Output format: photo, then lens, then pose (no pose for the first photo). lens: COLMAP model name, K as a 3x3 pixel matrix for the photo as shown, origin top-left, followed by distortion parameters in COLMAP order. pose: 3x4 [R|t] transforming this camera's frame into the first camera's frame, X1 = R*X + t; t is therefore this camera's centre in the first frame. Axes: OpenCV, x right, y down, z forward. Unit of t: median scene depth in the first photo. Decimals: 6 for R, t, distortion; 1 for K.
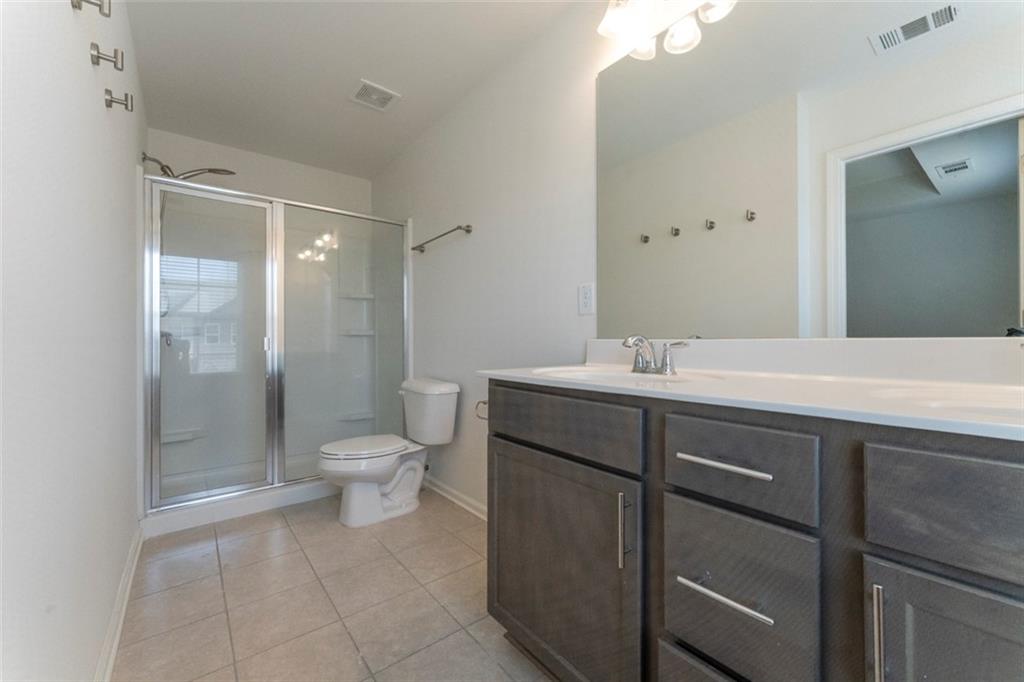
lens RADIAL K [[410.6, 0, 513.4], [0, 410.6, 336.9], [0, 0, 1]] dist [0.000925, -0.000222]
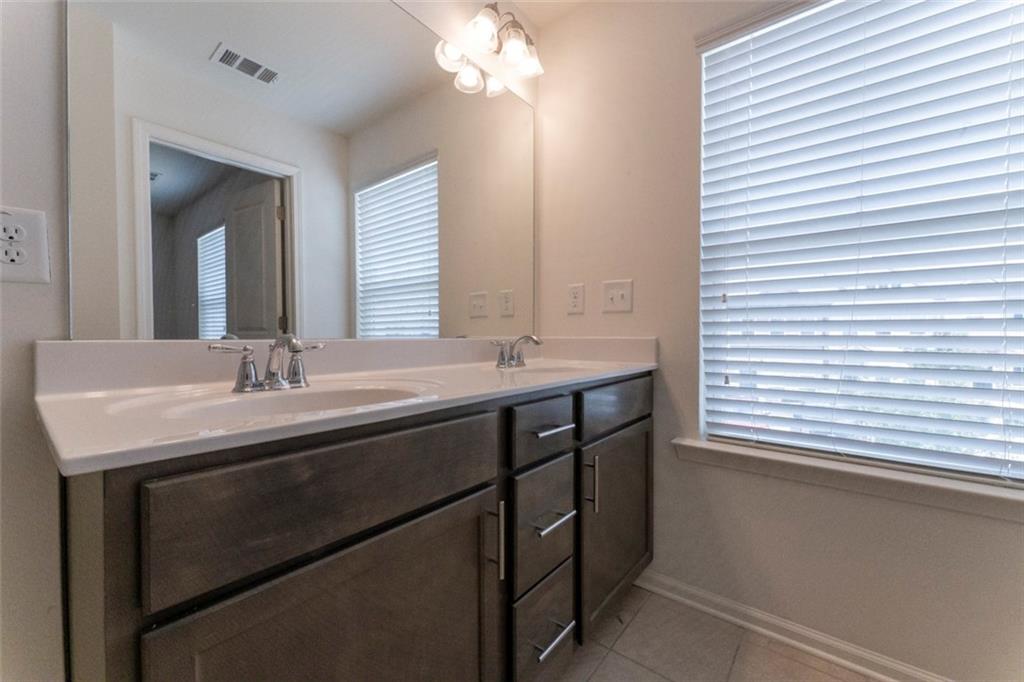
lens RADIAL K [[410.6, 0, 512.1], [0, 410.6, 338.8], [0, 0, 1]] dist [0.000925, -0.000222]
pose [[-0.228172, -0.002916, 0.973616, -0.335899], [0.010145, 0.999934, 0.005372, 0.005681], [-0.973568, 0.011103, -0.228127, 0.619910]]
